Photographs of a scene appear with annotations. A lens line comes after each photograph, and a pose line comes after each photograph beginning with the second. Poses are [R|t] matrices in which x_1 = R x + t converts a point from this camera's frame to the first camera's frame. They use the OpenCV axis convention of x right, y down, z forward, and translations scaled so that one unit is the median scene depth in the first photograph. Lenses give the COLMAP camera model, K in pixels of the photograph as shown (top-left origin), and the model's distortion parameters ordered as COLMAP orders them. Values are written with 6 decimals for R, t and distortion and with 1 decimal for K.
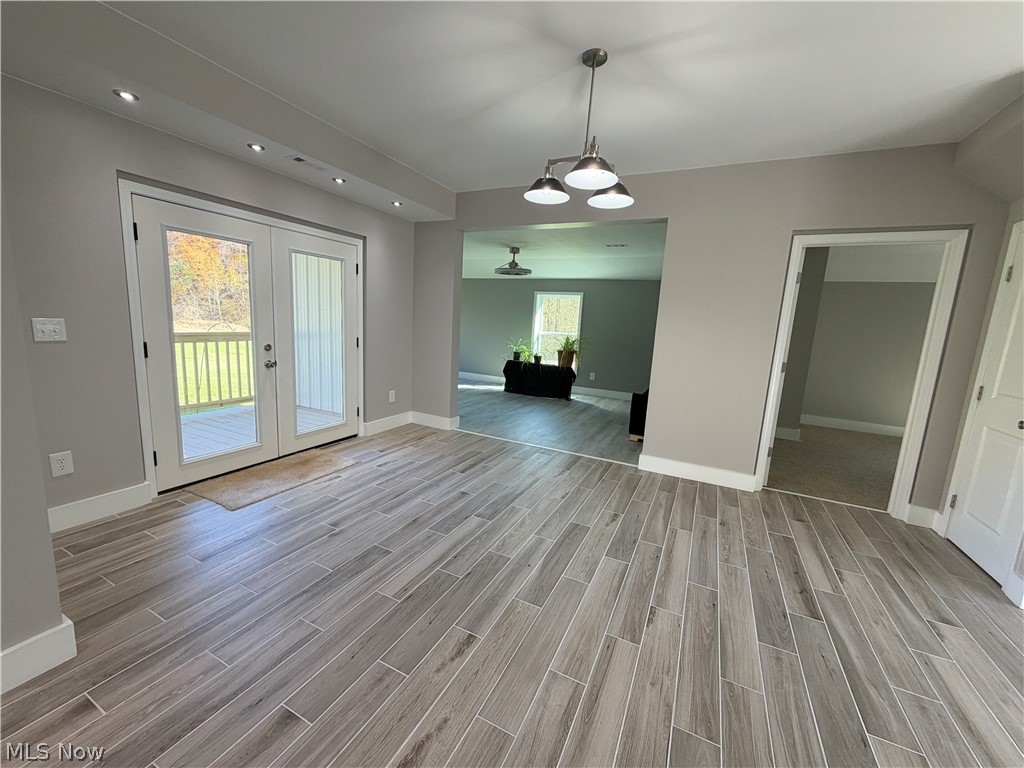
lens RADIAL K [[405.8, 0, 505.8], [0, 405.8, 382.0], [0, 0, 1]] dist [0.000232, -0.000302]
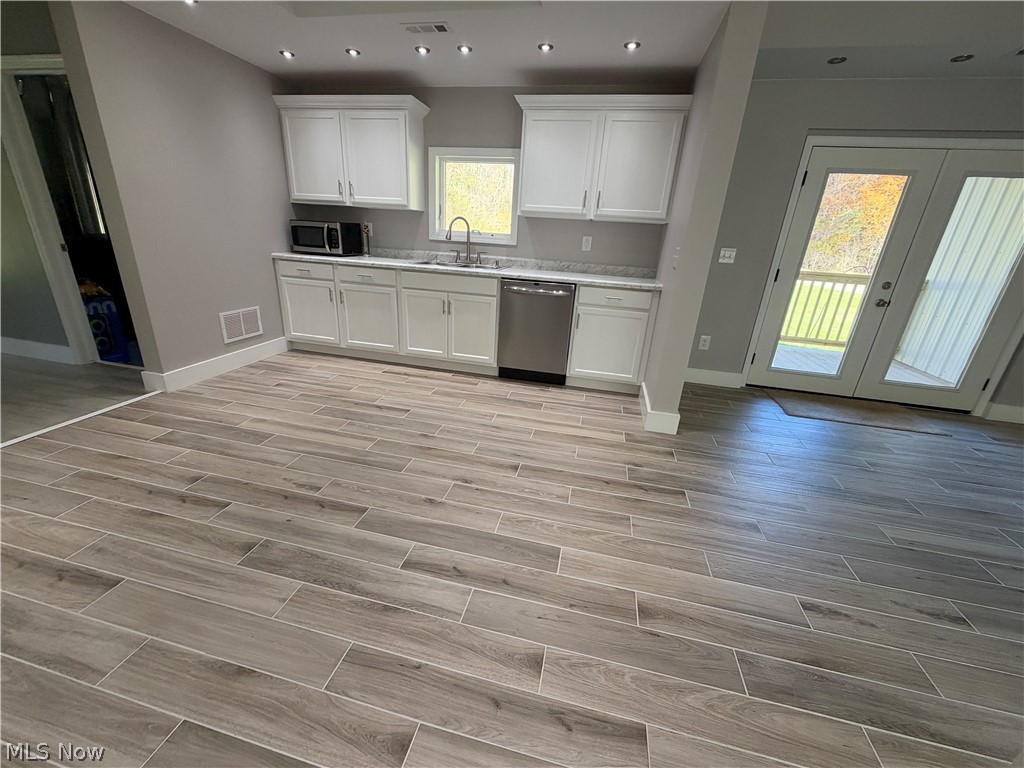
lens RADIAL K [[405.8, 0, 509.0], [0, 405.8, 385.6], [0, 0, 1]] dist [0.000232, -0.000302]
pose [[0.239529, 0.308512, -0.920568, 0.172723], [-0.197922, 0.943776, 0.264791, 0.064755], [0.950501, 0.118775, 0.287123, -0.119727]]
